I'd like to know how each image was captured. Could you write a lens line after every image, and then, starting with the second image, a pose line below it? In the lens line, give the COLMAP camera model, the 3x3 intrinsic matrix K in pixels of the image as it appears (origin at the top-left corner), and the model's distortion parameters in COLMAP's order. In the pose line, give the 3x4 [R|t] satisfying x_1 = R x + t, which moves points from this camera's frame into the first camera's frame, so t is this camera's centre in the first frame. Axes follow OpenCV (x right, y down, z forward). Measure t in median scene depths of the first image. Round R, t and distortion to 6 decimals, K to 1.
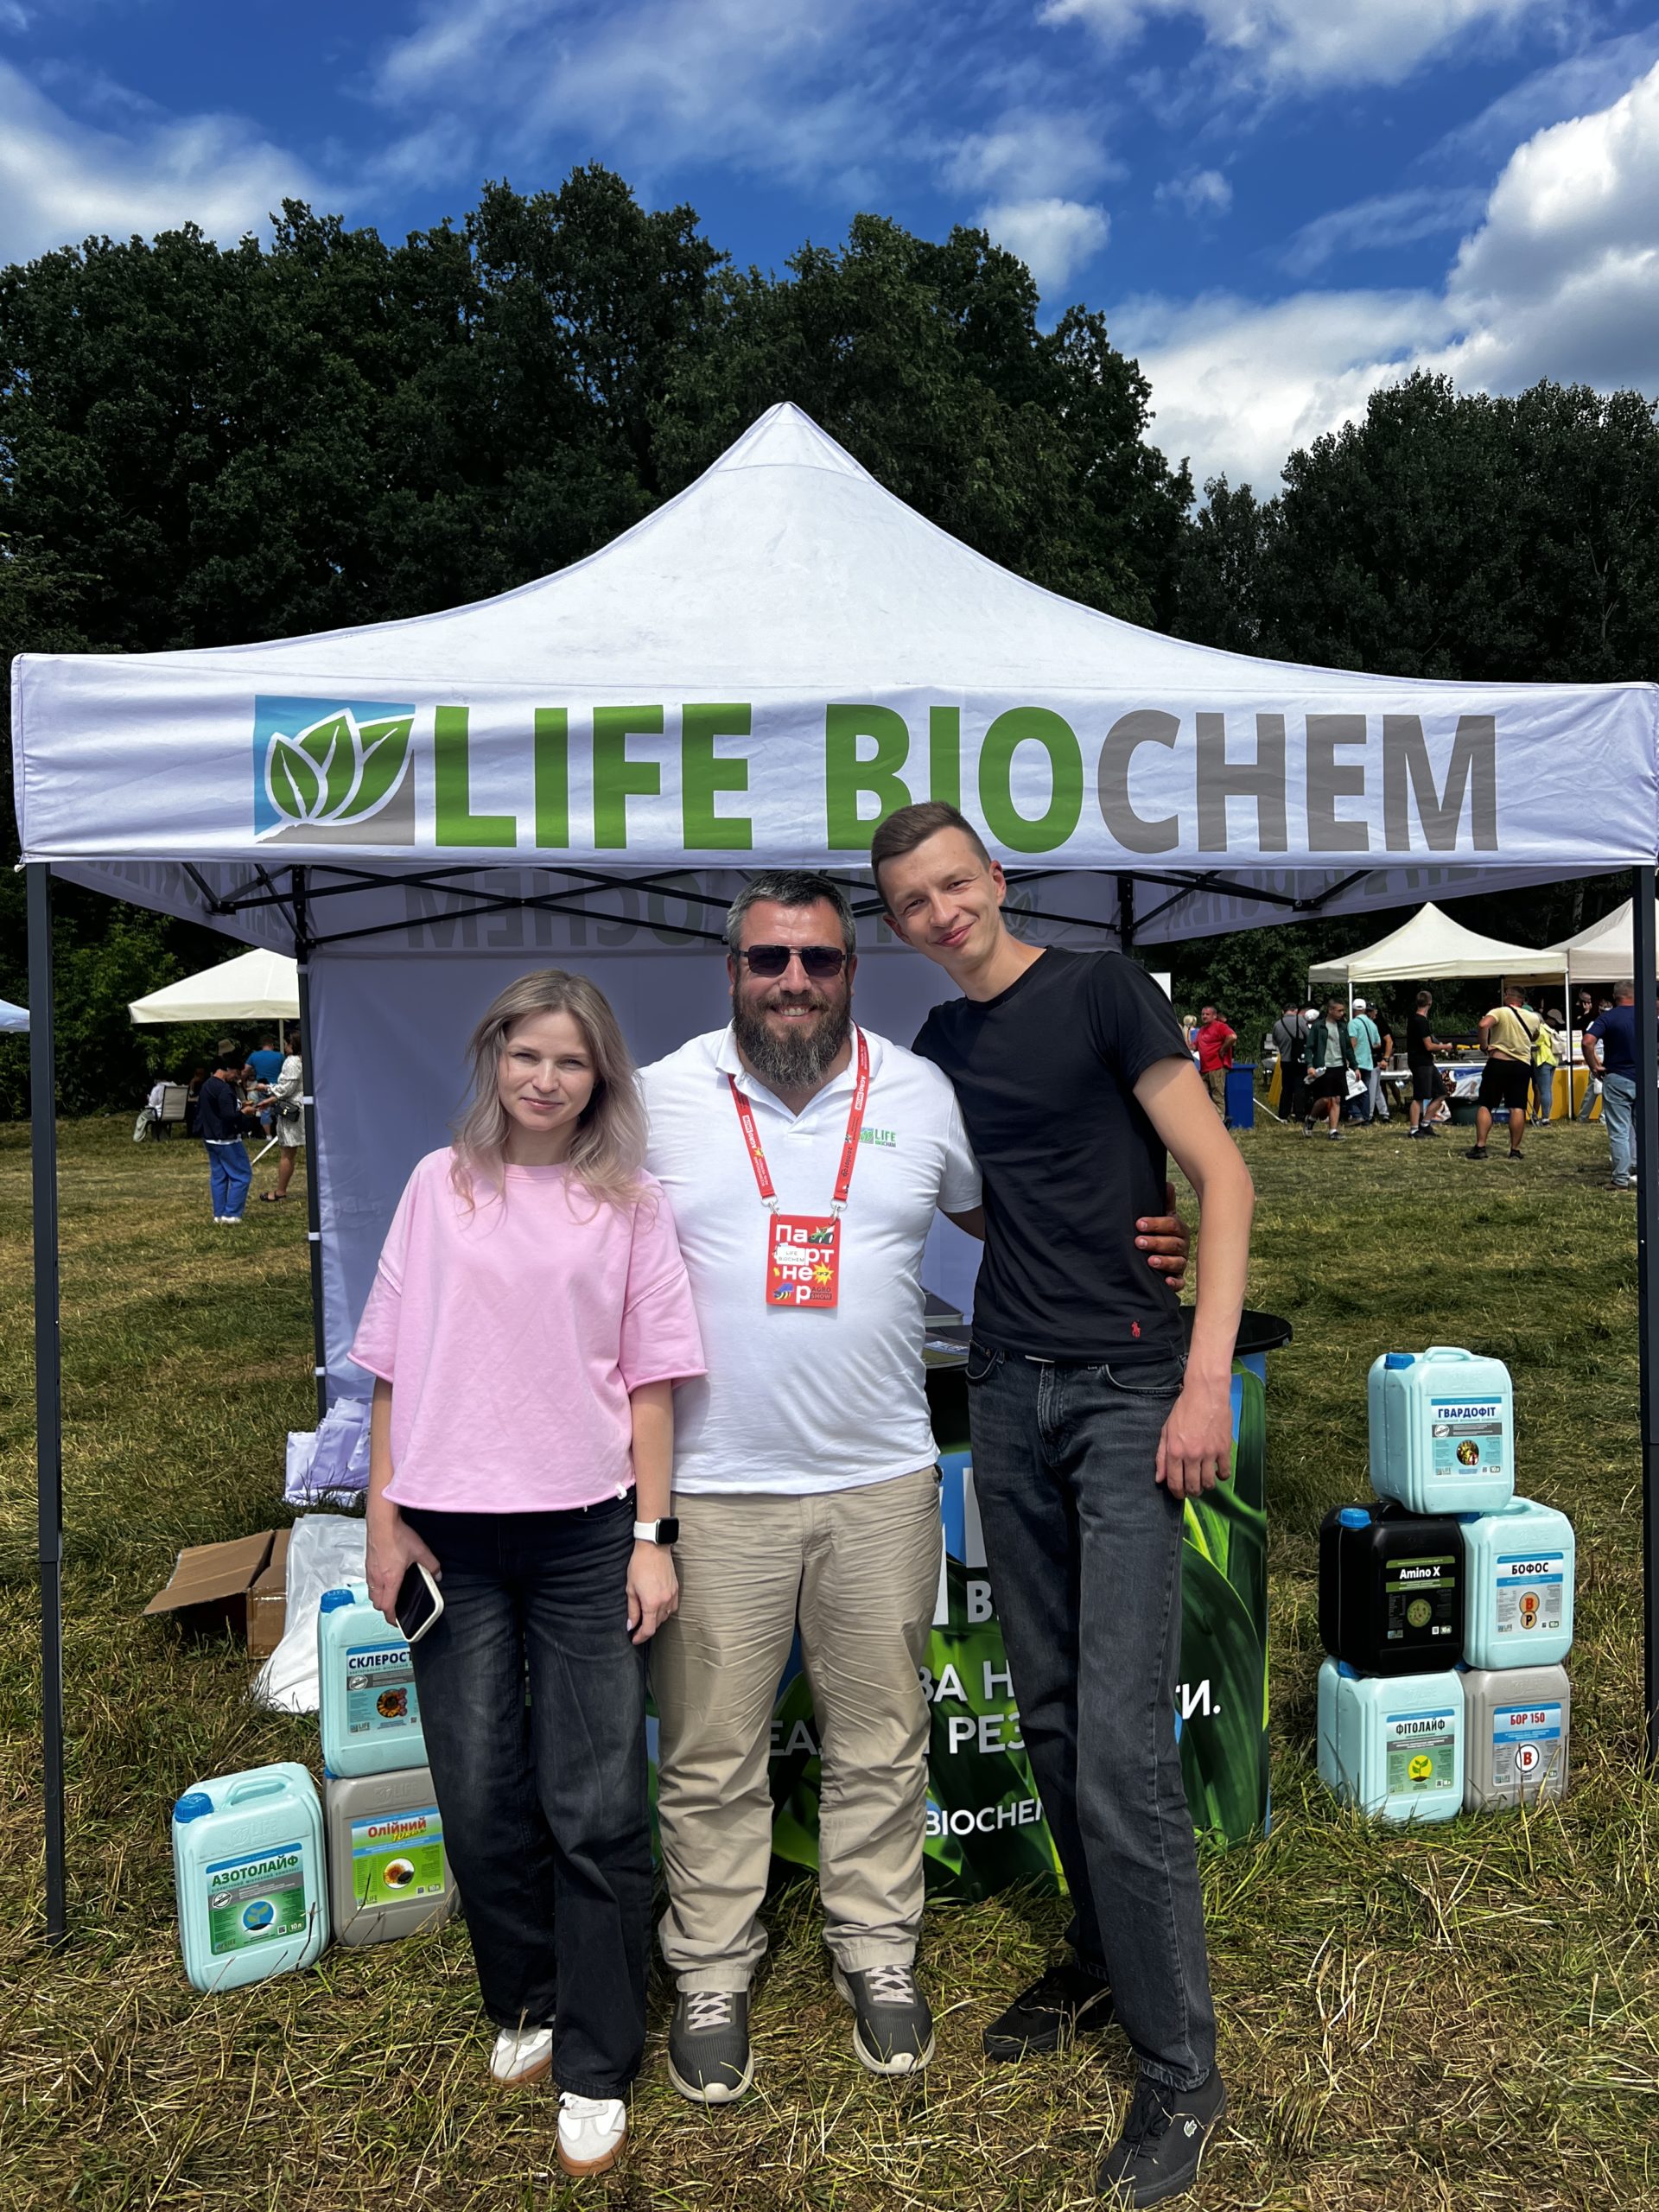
lens RADIAL K [[1673.3, 0, 836.2], [0, 1673.3, 1086.2], [0, 0, 1]] dist [0.051145, -0.059163]
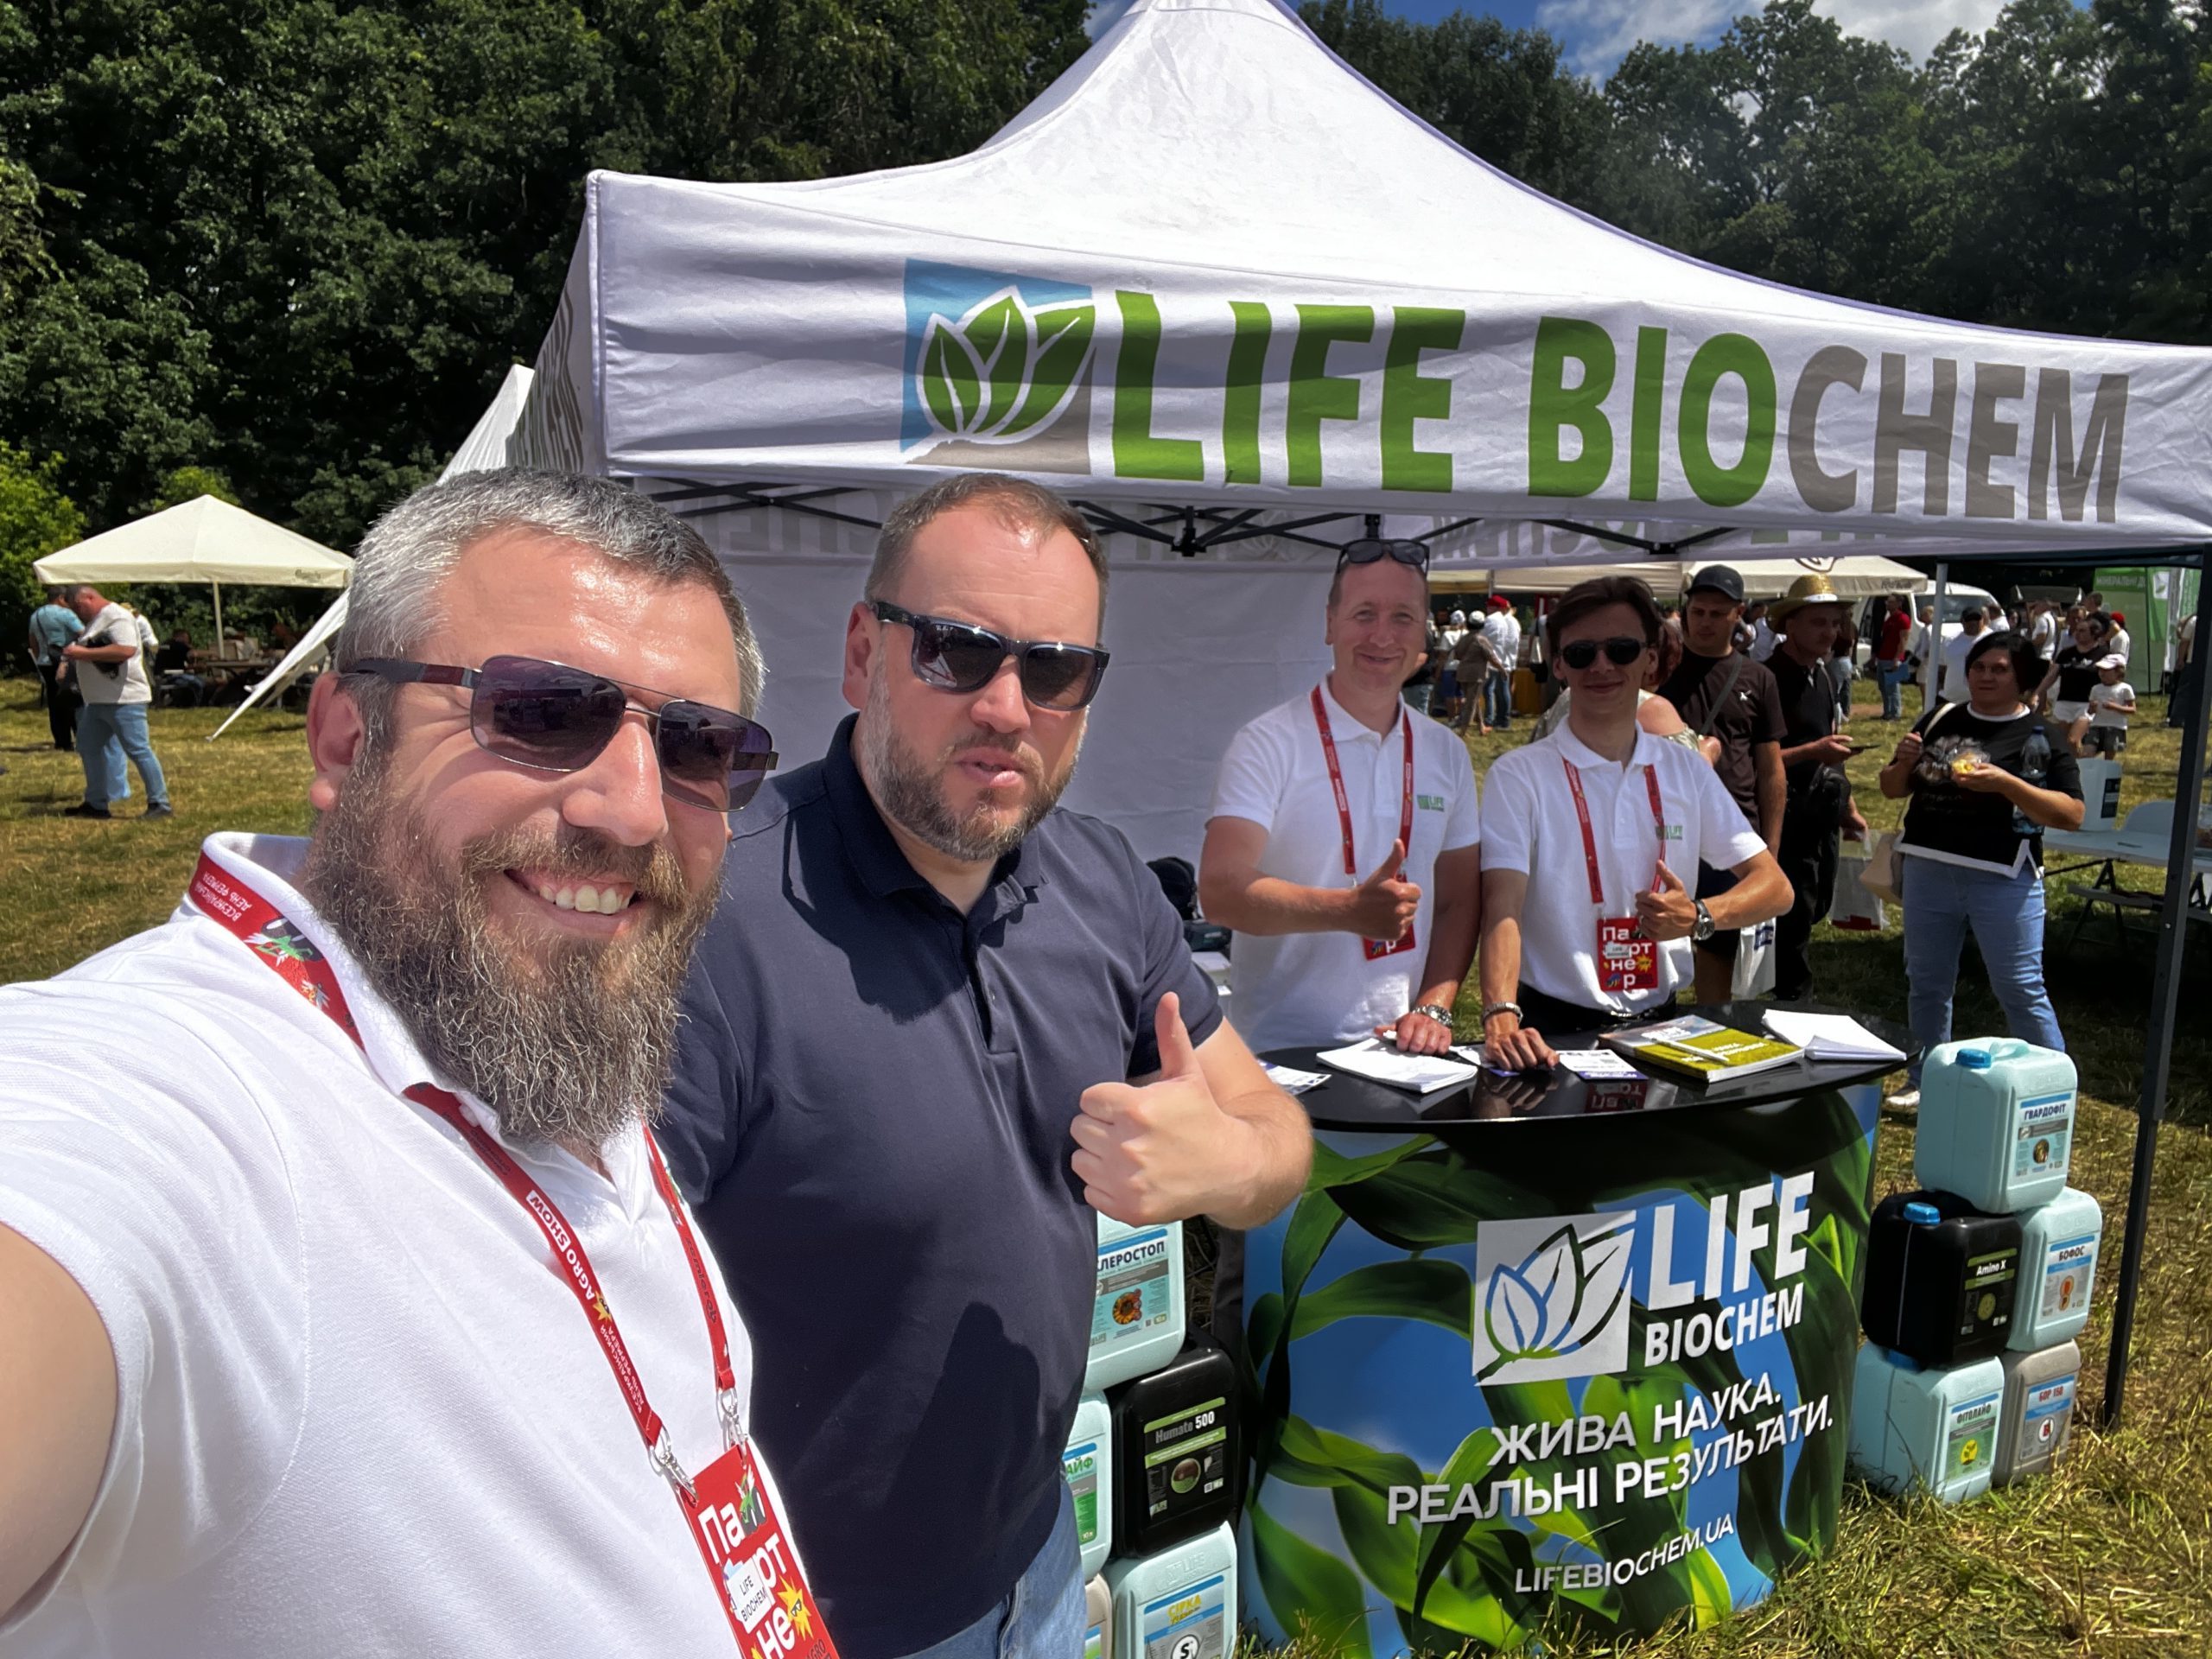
lens RADIAL K [[1549.1, 0, 1073.6], [0, 1549.1, 861.7], [0, 0, 1]] dist [0.042403, -0.038222]
pose [[0.978101, -0.003126, 0.208106, -0.364563], [-0.023715, 0.991701, 0.126360, -0.049456], [-0.206774, -0.128528, 0.969910, 0.248483]]
